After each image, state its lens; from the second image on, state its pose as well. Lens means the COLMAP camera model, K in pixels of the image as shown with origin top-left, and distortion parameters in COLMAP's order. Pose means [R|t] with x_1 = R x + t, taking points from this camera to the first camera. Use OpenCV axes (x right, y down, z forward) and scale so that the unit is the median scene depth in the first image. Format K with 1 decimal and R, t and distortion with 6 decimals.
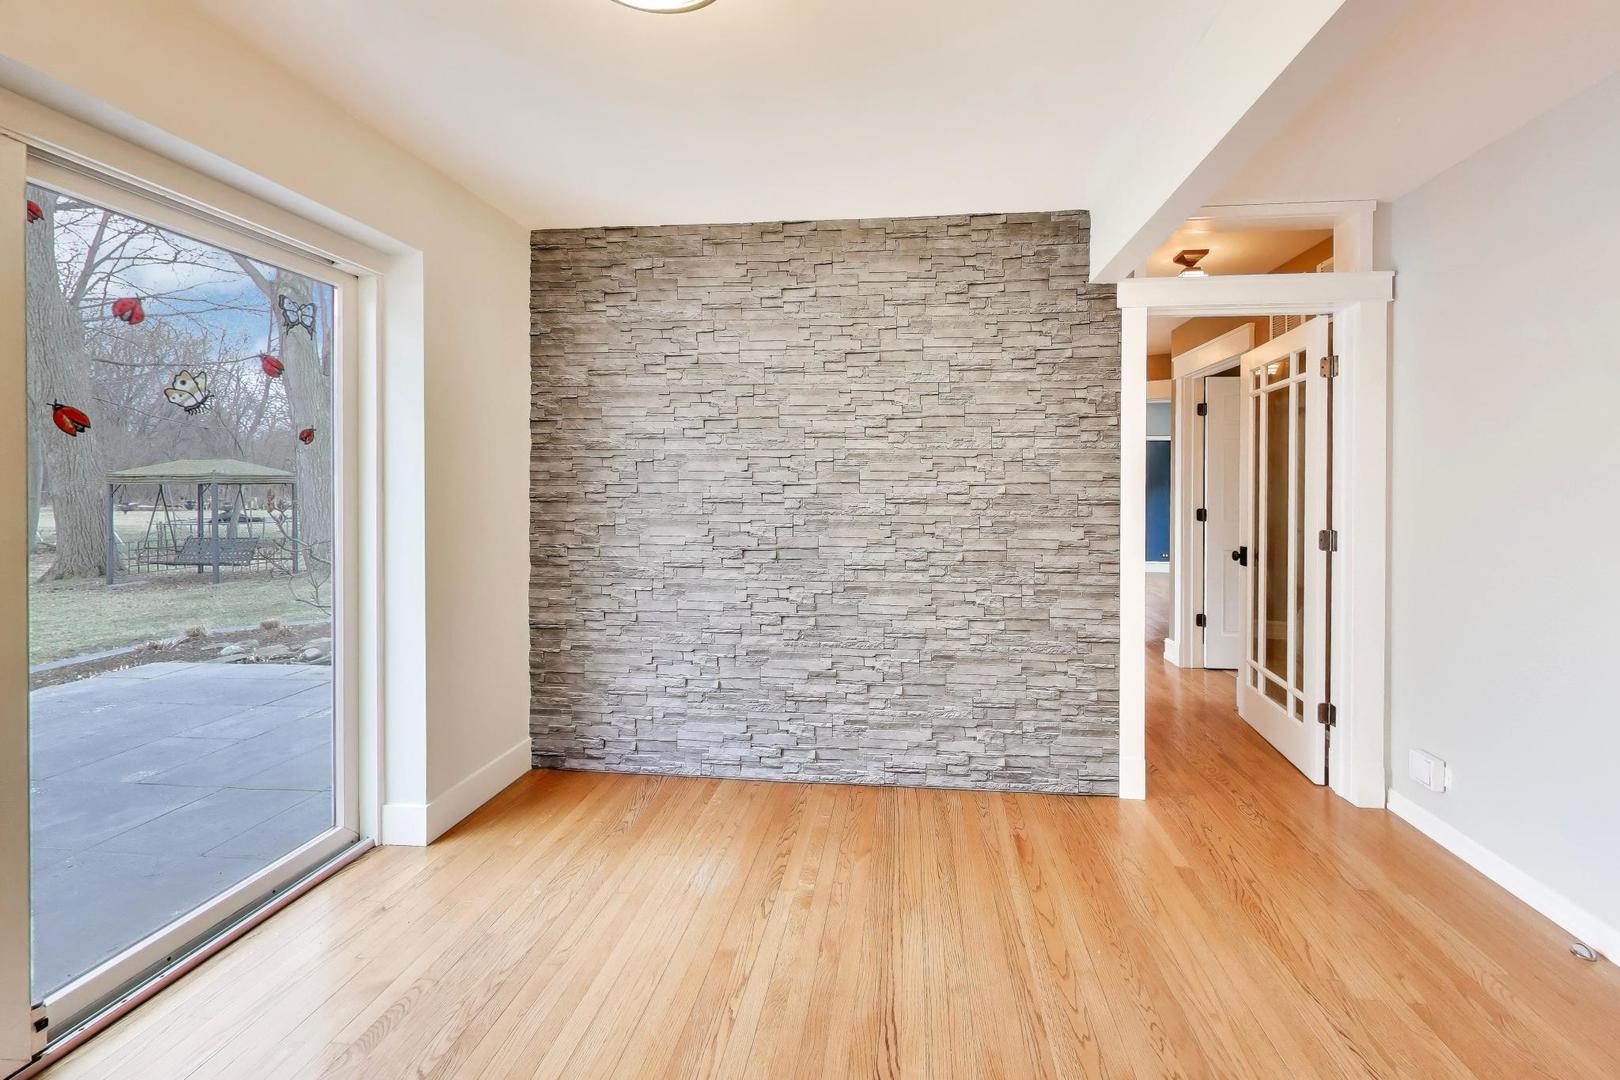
lens RADIAL K [[612.0, 0, 846.7], [0, 612.0, 482.9], [0, 0, 1]] dist [0.000393, -0.000047]
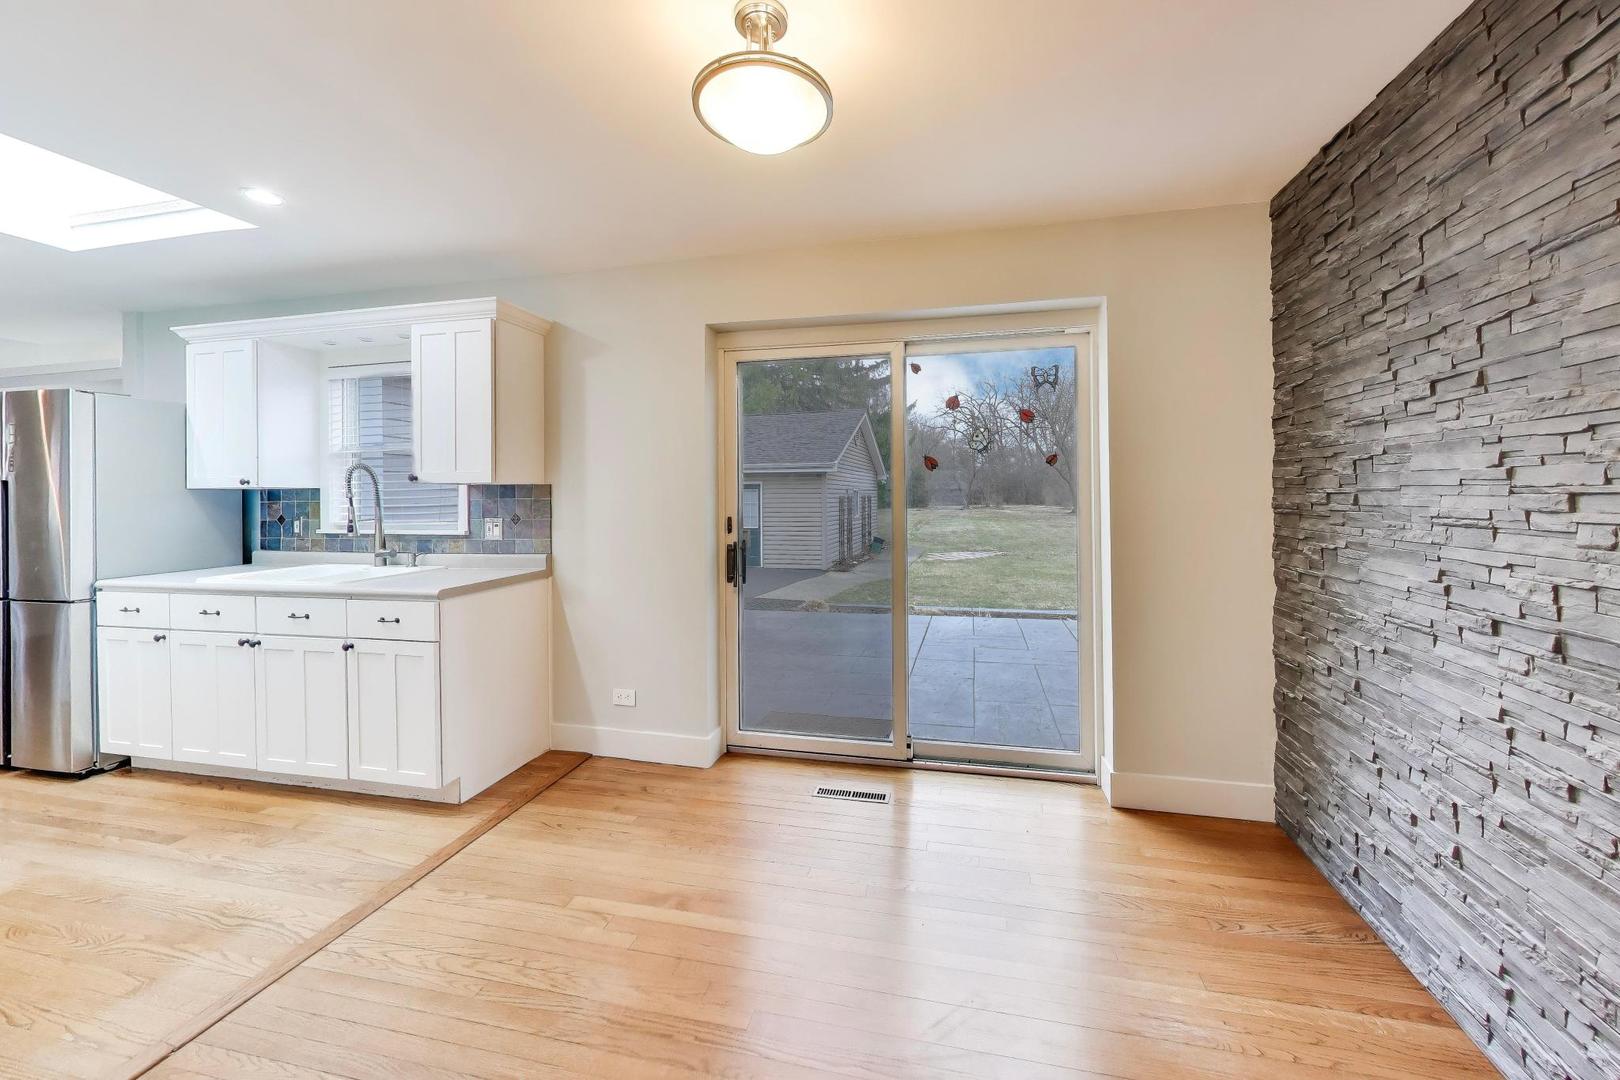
lens RADIAL K [[584.9, 0, 861.5], [0, 584.9, 490.7], [0, 0, 1]] dist [-0.000551, -0.000036]
pose [[-0.101744, -0.005580, -0.994795, 0.376219], [0.009114, 0.999937, -0.006541, -0.001069], [0.994769, -0.009732, -0.101687, 0.522676]]
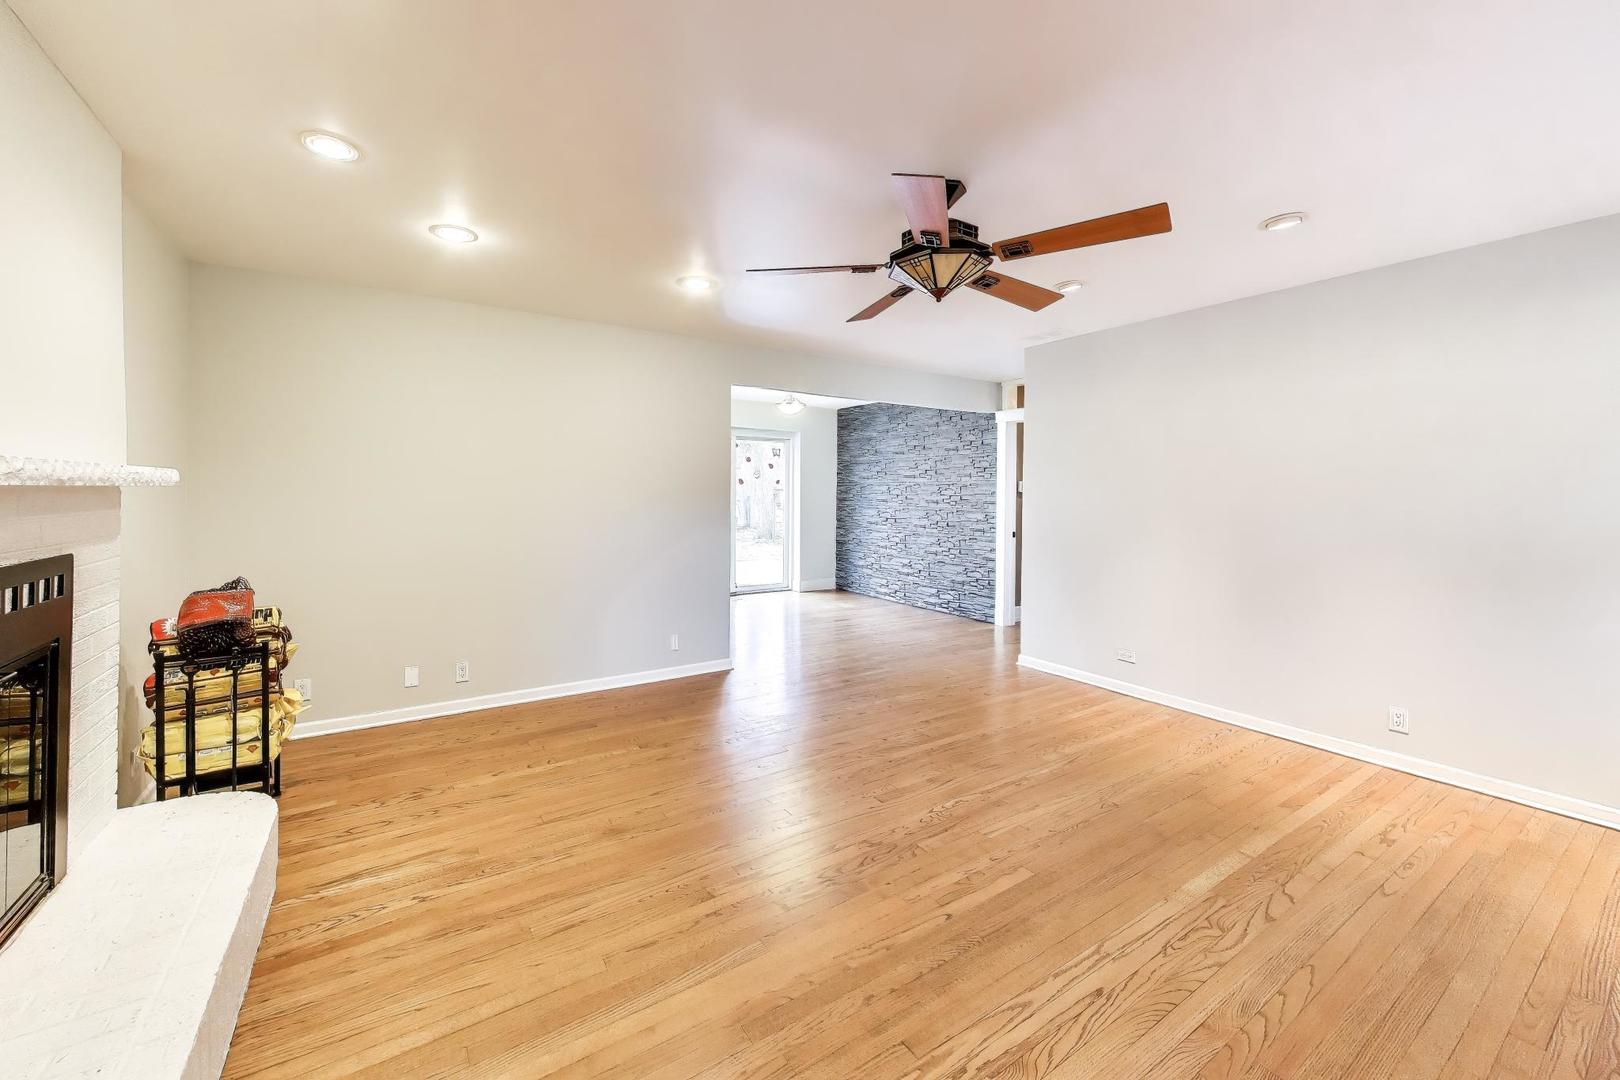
lens RADIAL K [[610.7, 0, 758.8], [0, 610.7, 491.0], [0, 0, 1]] dist [0.000153, -0.000044]
pose [[0.592152, 0.000834, -0.805826, 1.738322], [-0.009677, 0.999935, -0.006076, 0.007682], [0.805768, 0.011396, 0.592122, -1.128219]]
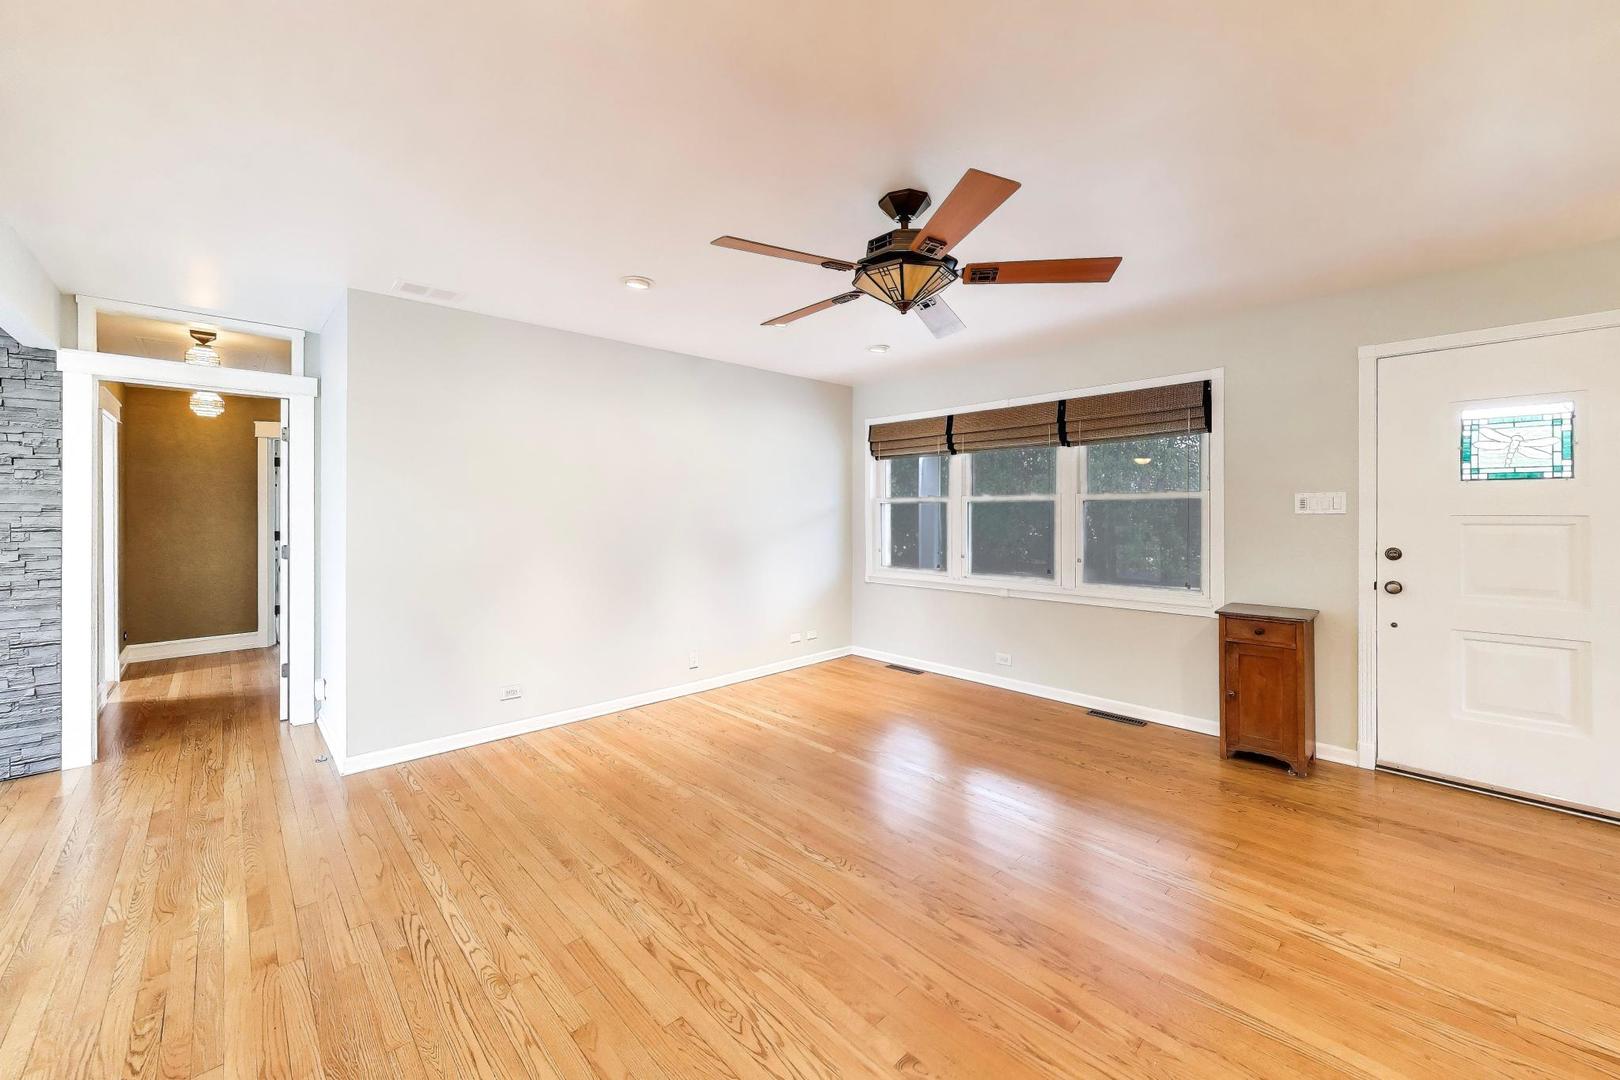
lens RADIAL K [[629.9, 0, 796.5], [0, 629.9, 507.5], [0, 0, 1]] dist [-0.003148, -0.000070]
pose [[0.669778, -0.001709, 0.742560, 0.471463], [0.009711, 0.999932, -0.006458, 0.010455], [-0.742498, 0.011536, 0.669749, -0.883690]]
